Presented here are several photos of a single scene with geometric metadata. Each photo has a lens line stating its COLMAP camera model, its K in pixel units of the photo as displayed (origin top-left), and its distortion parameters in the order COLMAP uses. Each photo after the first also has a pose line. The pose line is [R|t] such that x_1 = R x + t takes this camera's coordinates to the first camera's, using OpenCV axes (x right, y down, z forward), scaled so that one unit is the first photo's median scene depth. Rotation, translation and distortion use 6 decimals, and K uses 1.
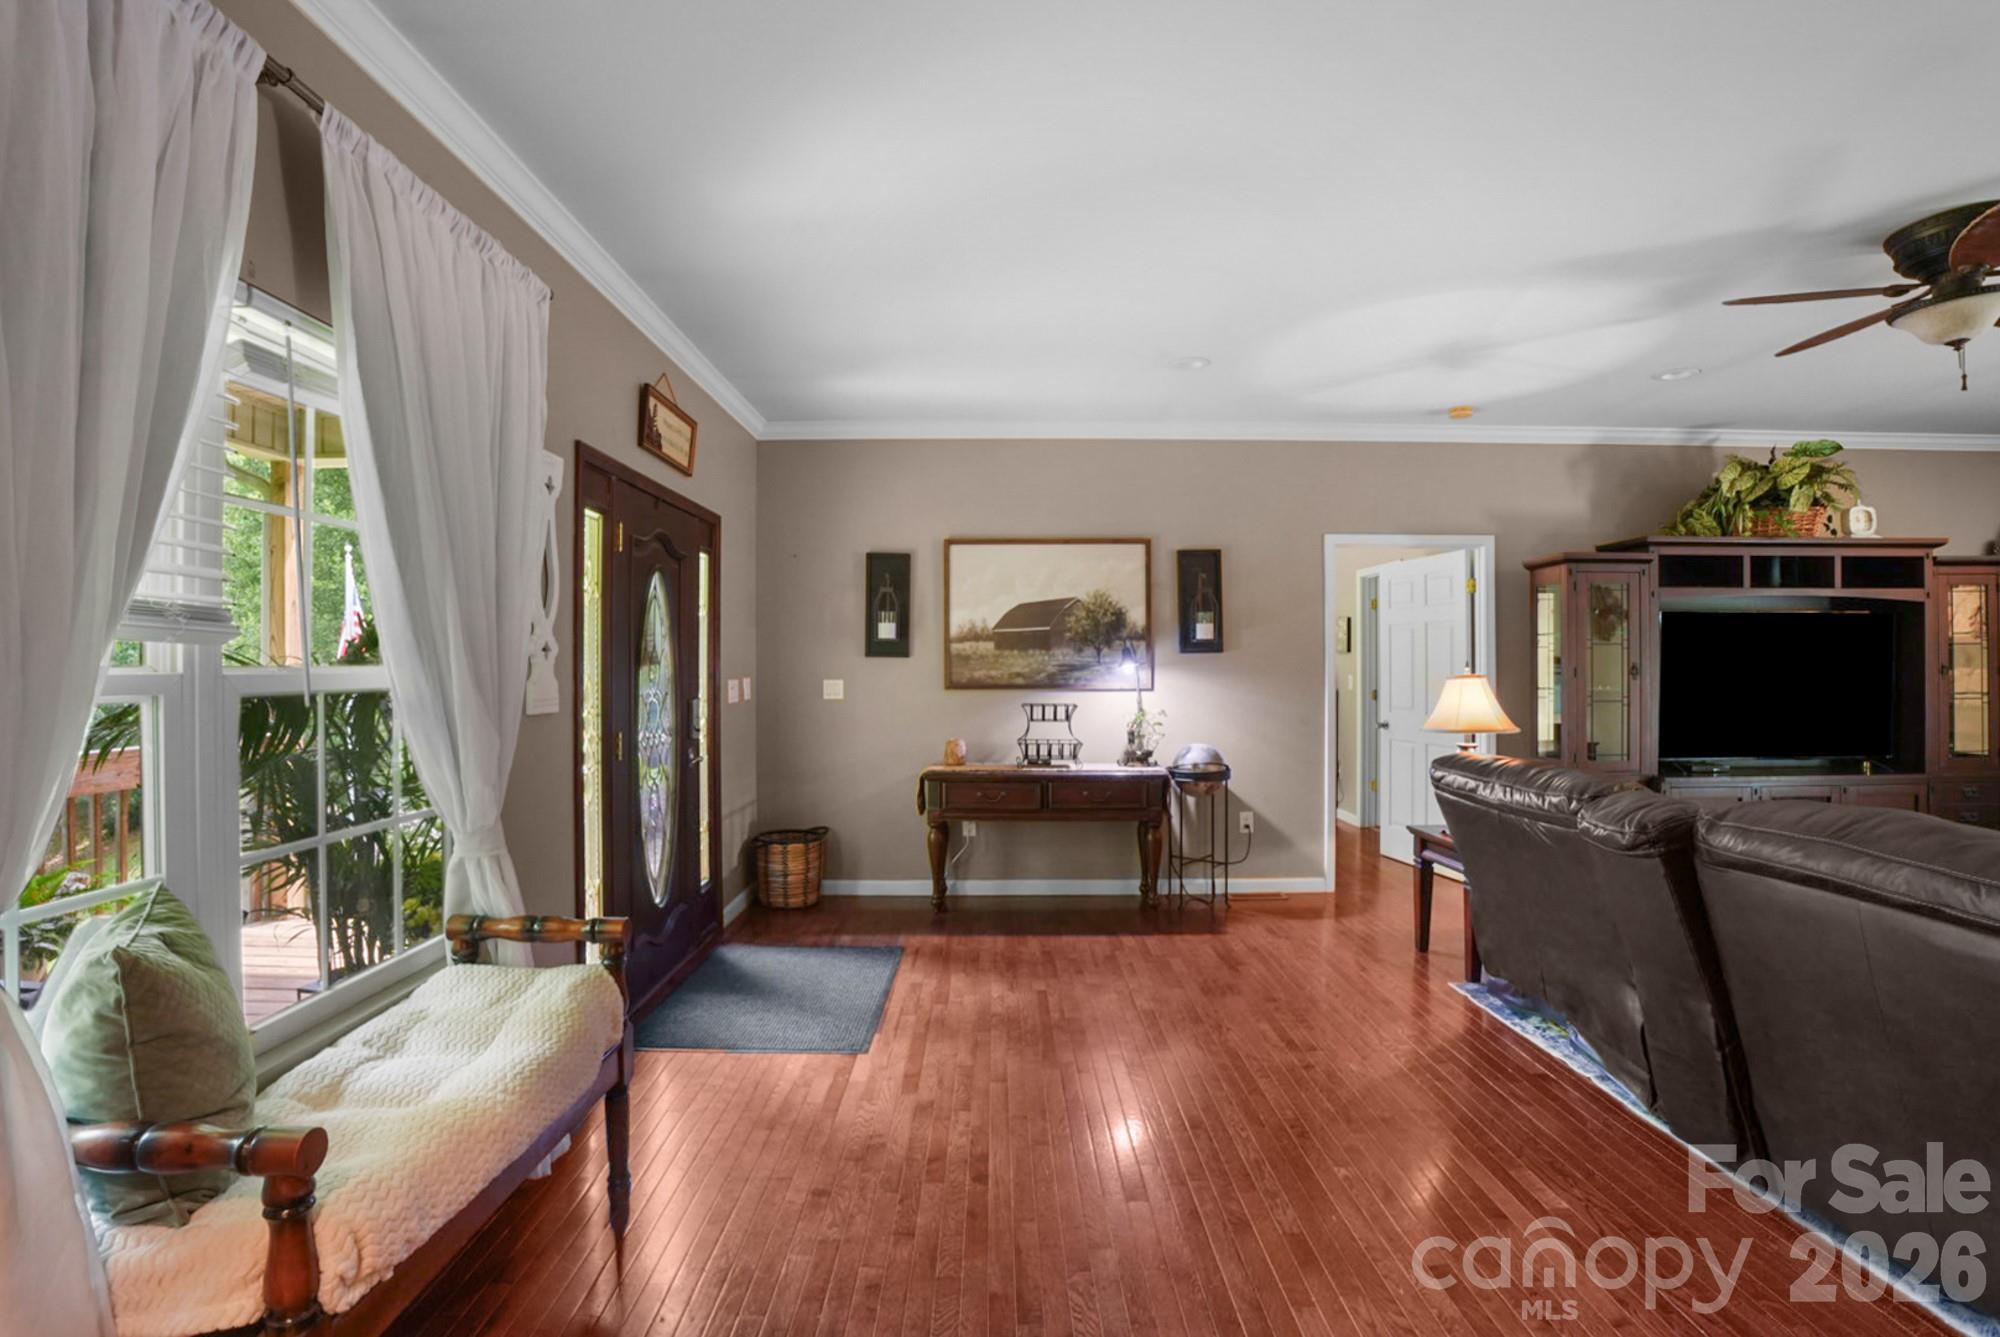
lens RADIAL K [[926.1, 0, 990.1], [0, 926.1, 657.5], [0, 0, 1]] dist [-0.025612, 0.000535]
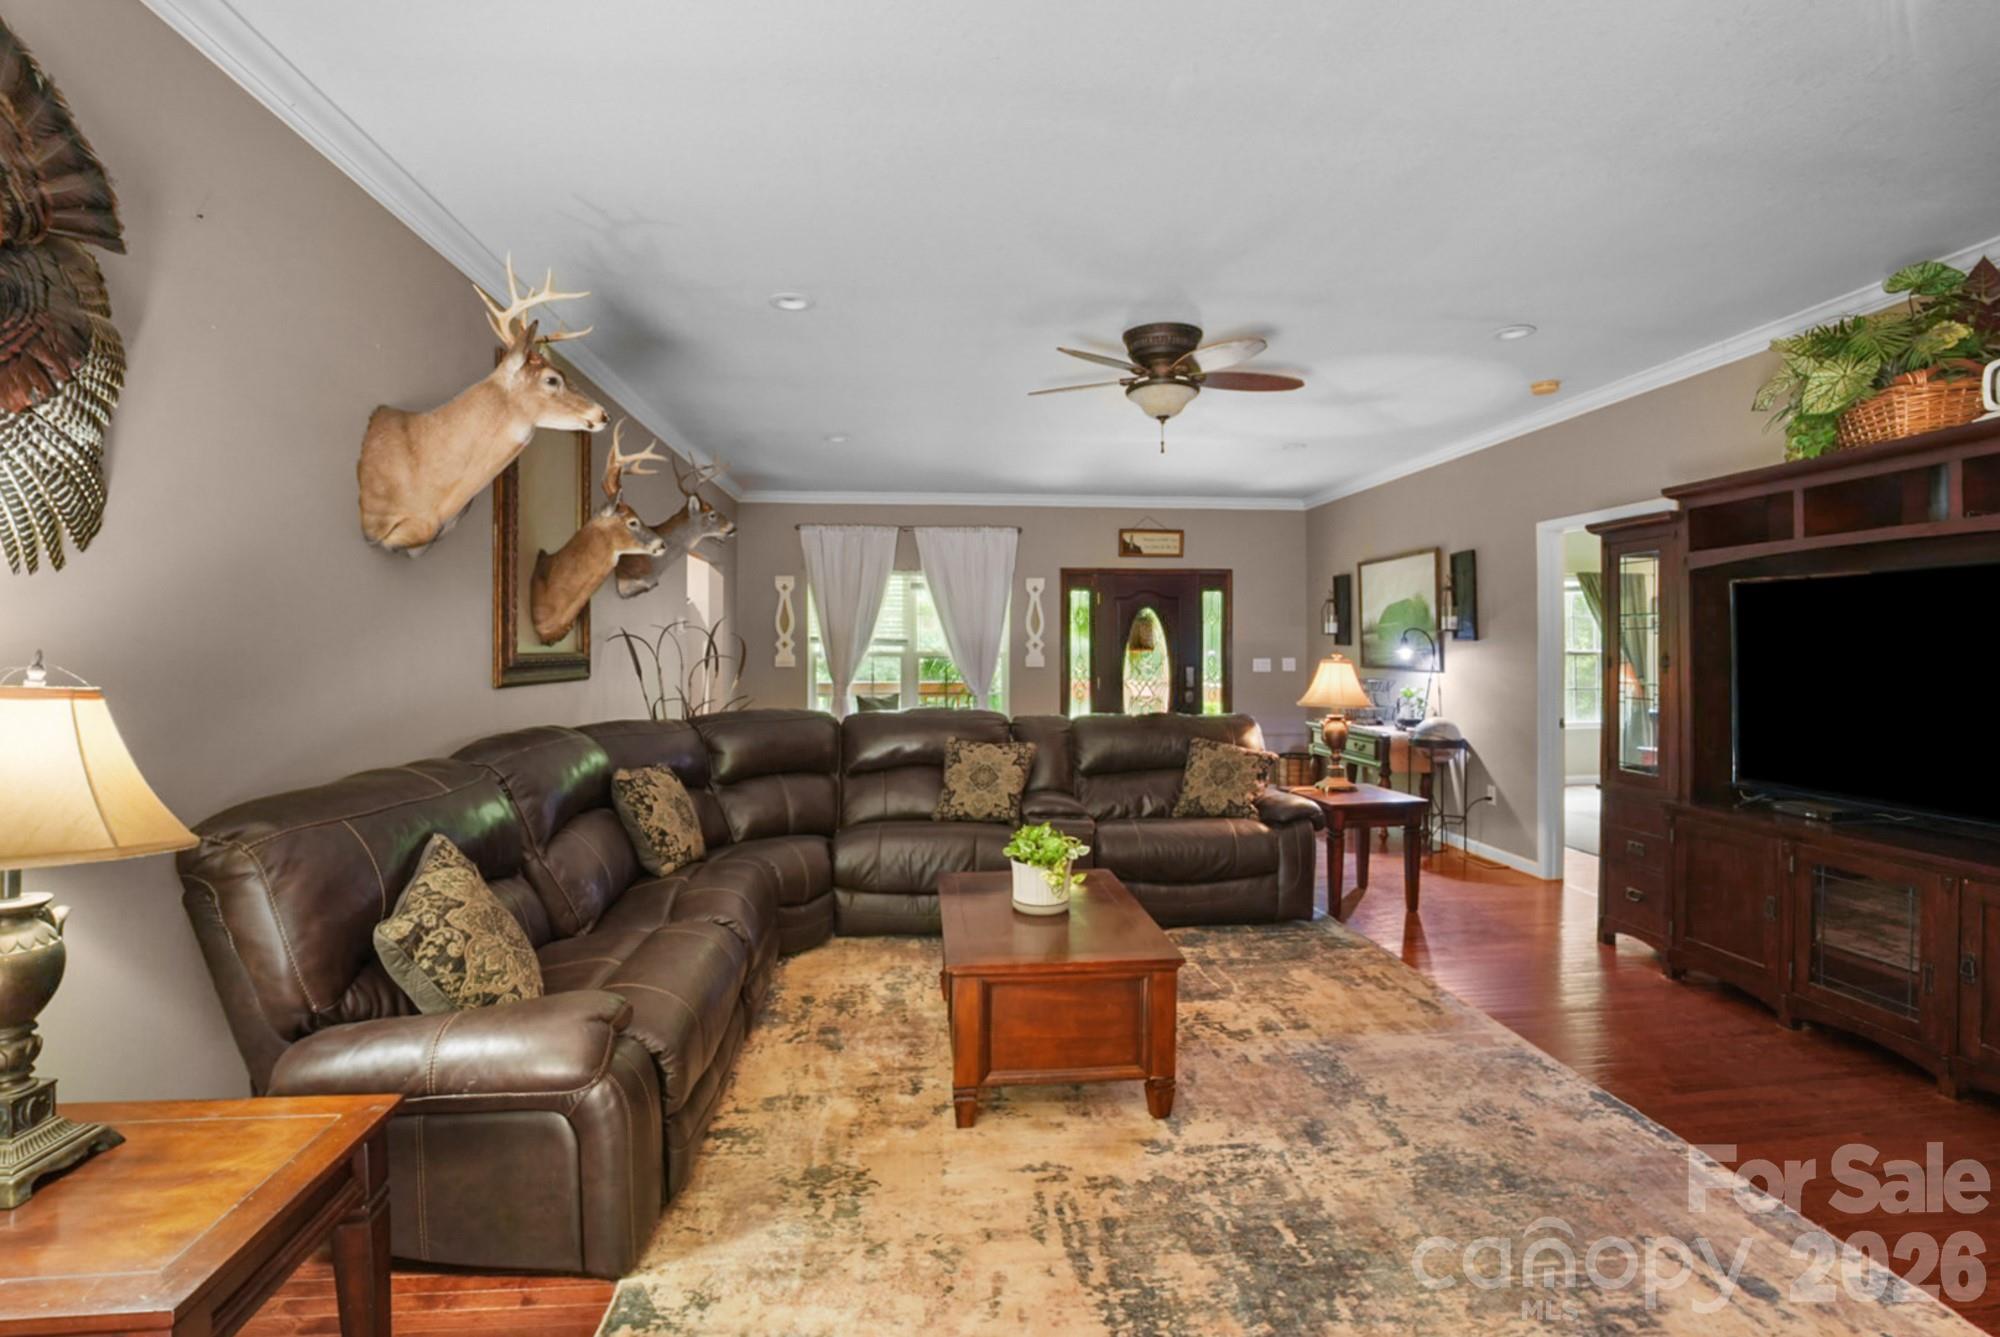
lens RADIAL K [[926.1, 0, 990.1], [0, 926.1, 657.5], [0, 0, 1]] dist [-0.025612, 0.000535]
pose [[0.090541, 0.010999, -0.995832, 1.317287], [0.010800, 0.999869, 0.012026, -0.004442], [0.995834, -0.011843, 0.090411, 0.312025]]
